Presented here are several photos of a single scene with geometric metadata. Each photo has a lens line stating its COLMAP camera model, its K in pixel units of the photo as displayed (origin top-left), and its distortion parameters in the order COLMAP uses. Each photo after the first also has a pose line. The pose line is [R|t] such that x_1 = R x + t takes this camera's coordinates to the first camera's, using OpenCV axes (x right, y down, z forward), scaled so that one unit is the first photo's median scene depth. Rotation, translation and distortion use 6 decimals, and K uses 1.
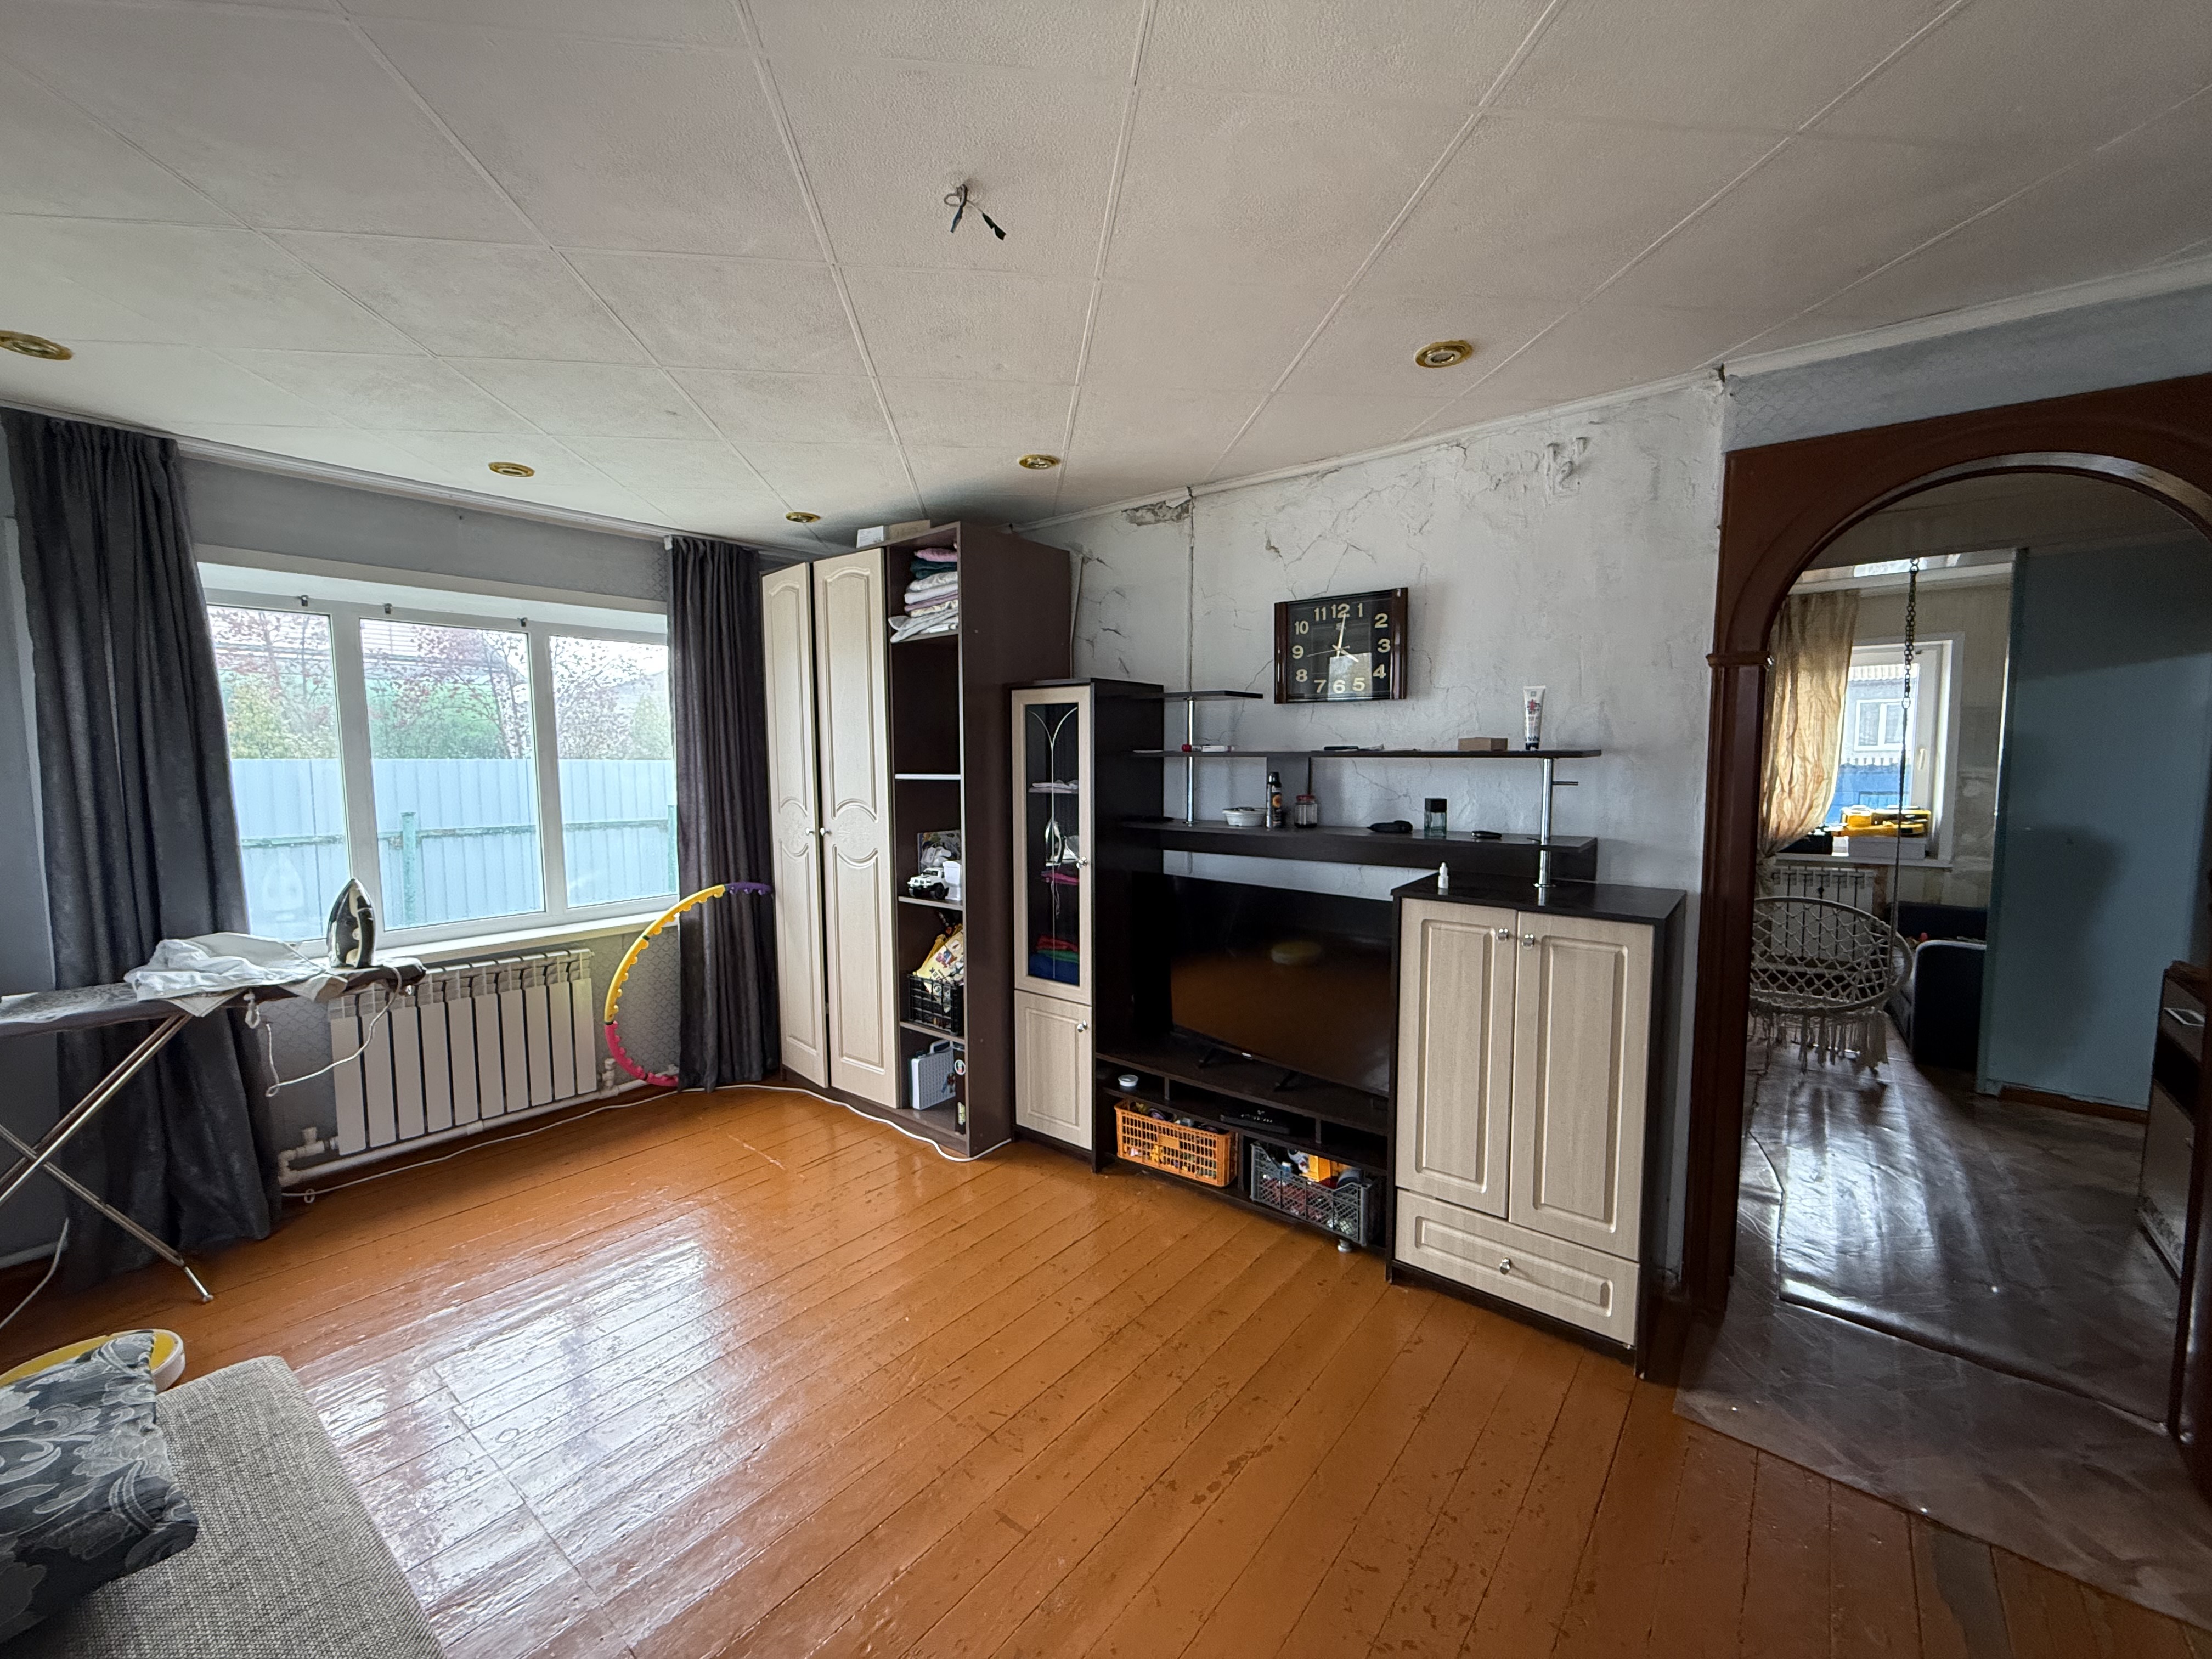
lens RADIAL K [[879.6, 0, 1099.4], [0, 879.6, 829.9], [0, 0, 1]] dist [0.000544, -0.000263]
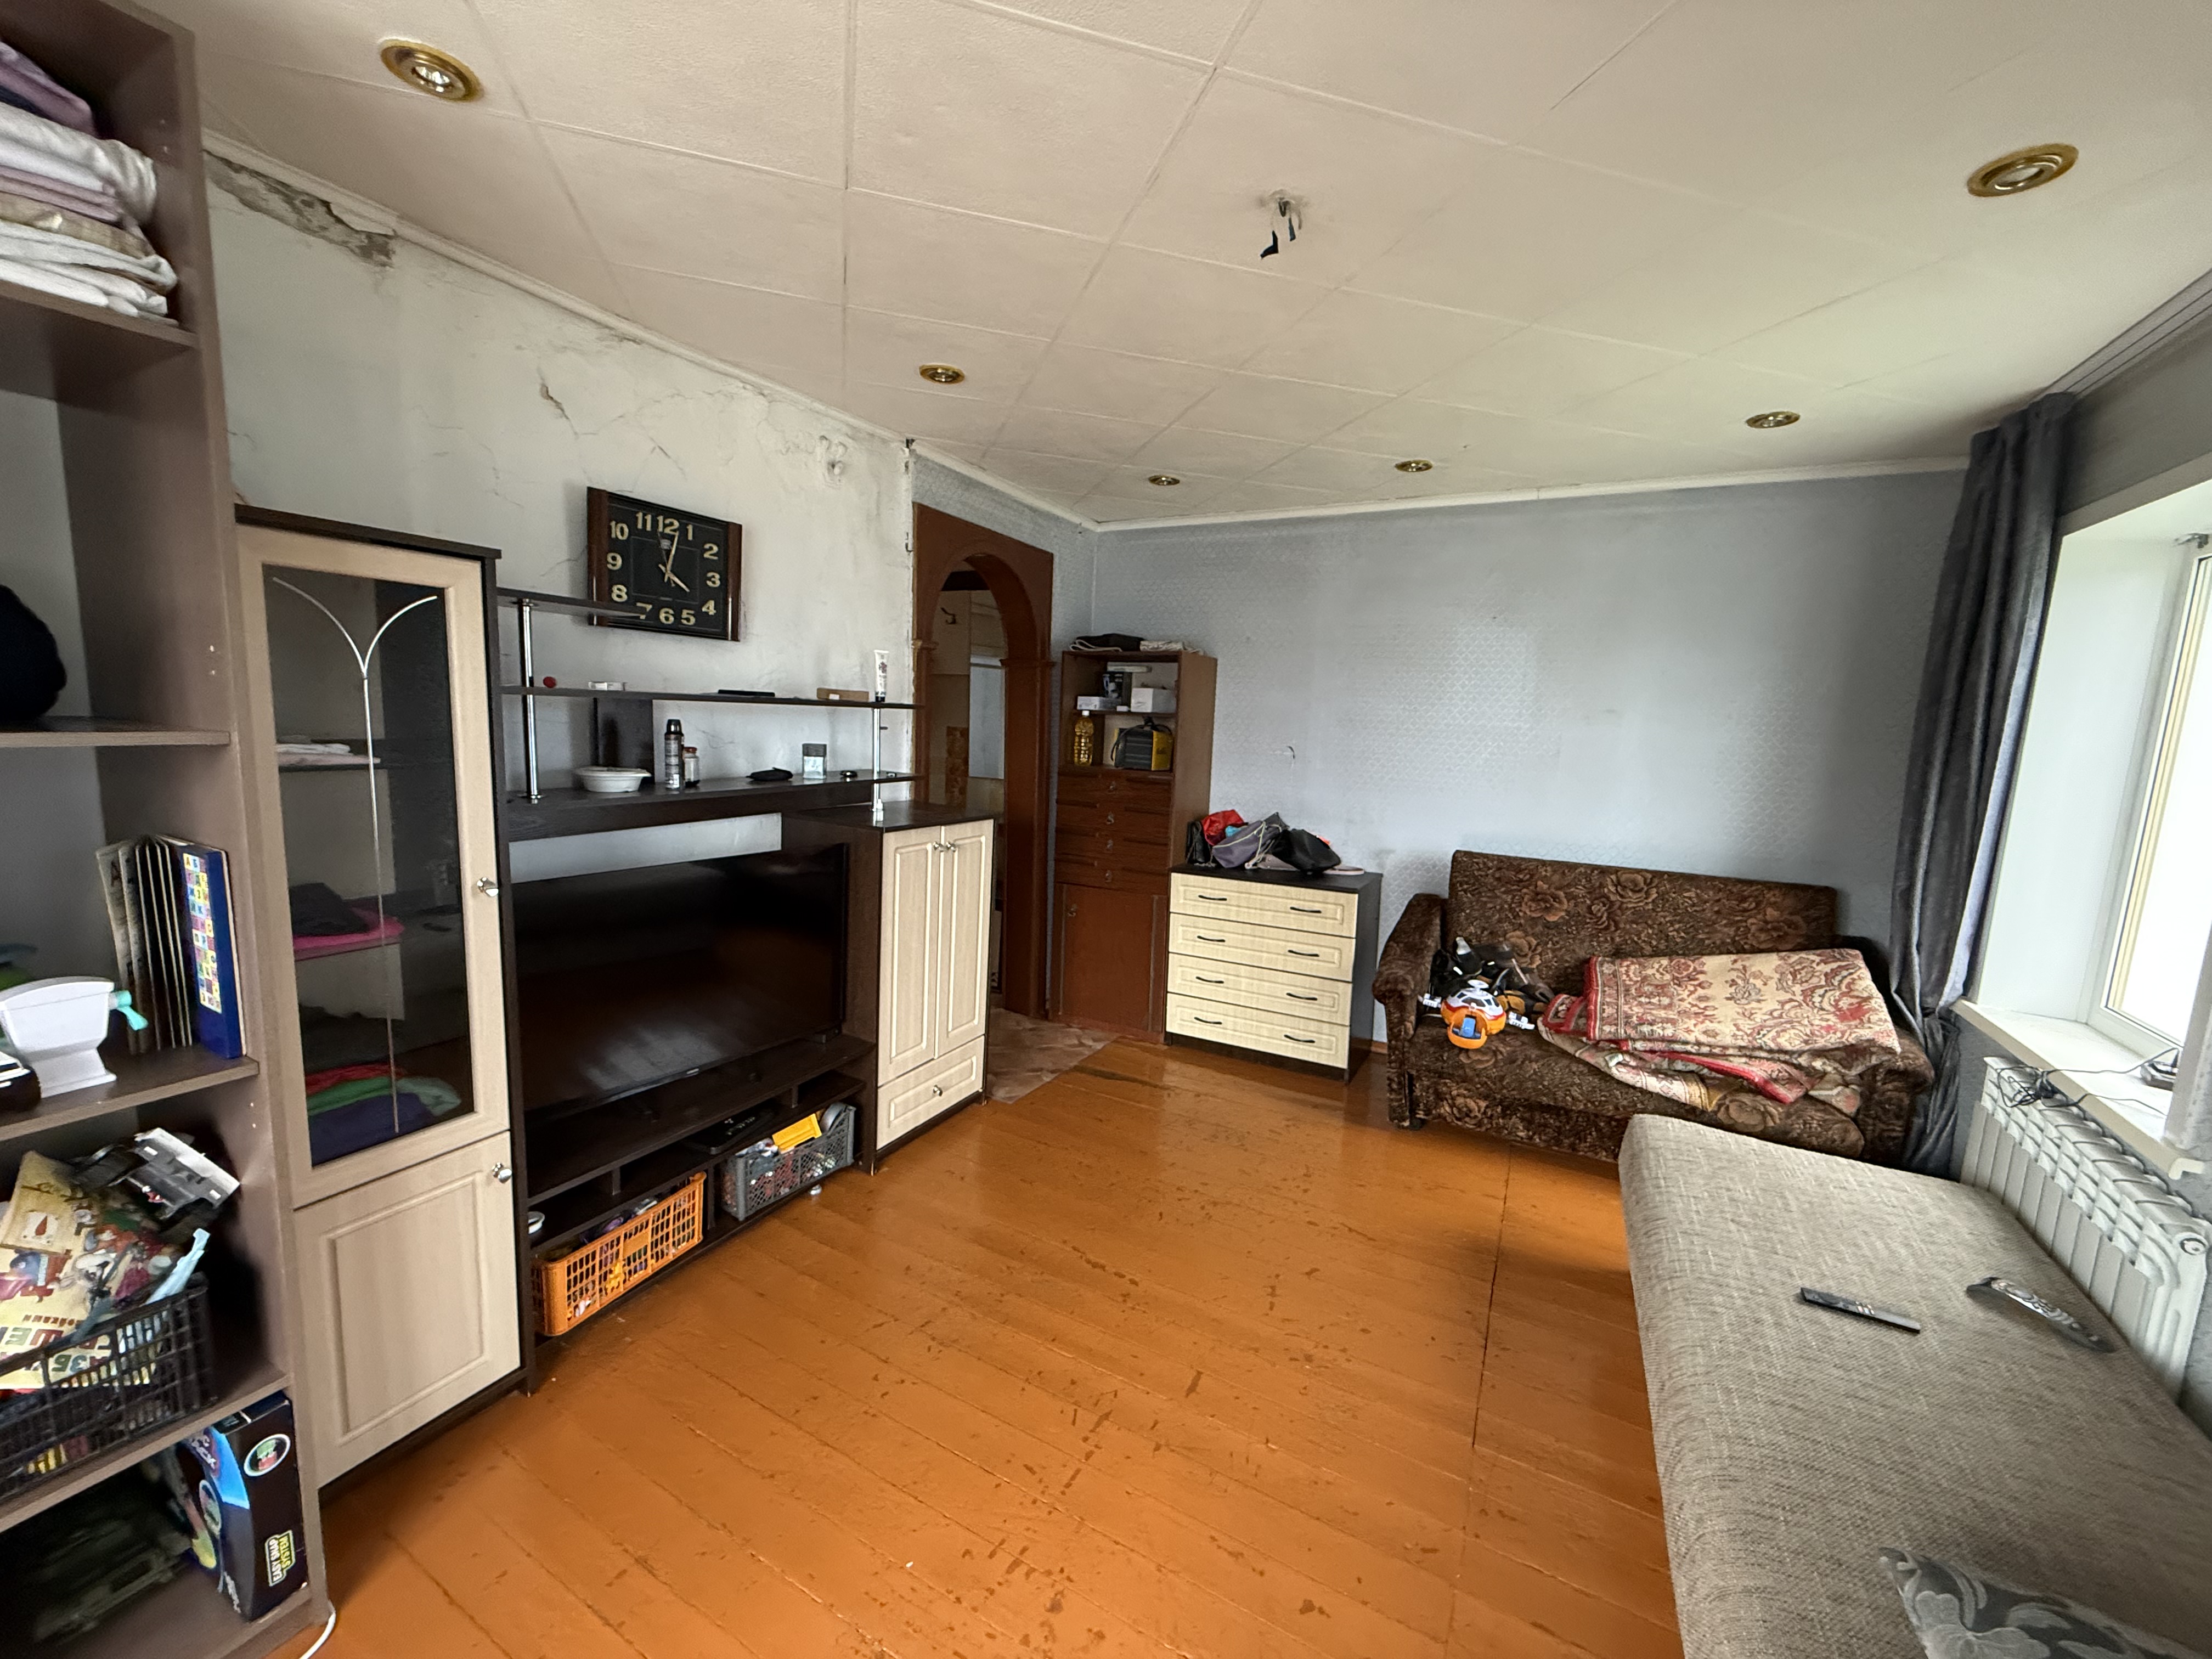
lens RADIAL K [[879.6, 0, 1099.4], [0, 879.6, 829.9], [0, 0, 1]] dist [0.000544, -0.000263]
pose [[-0.181568, -0.132330, 0.974434, -0.640162], [0.045555, 0.988709, 0.142757, -0.059946], [-0.982323, 0.070310, -0.173489, 0.735734]]
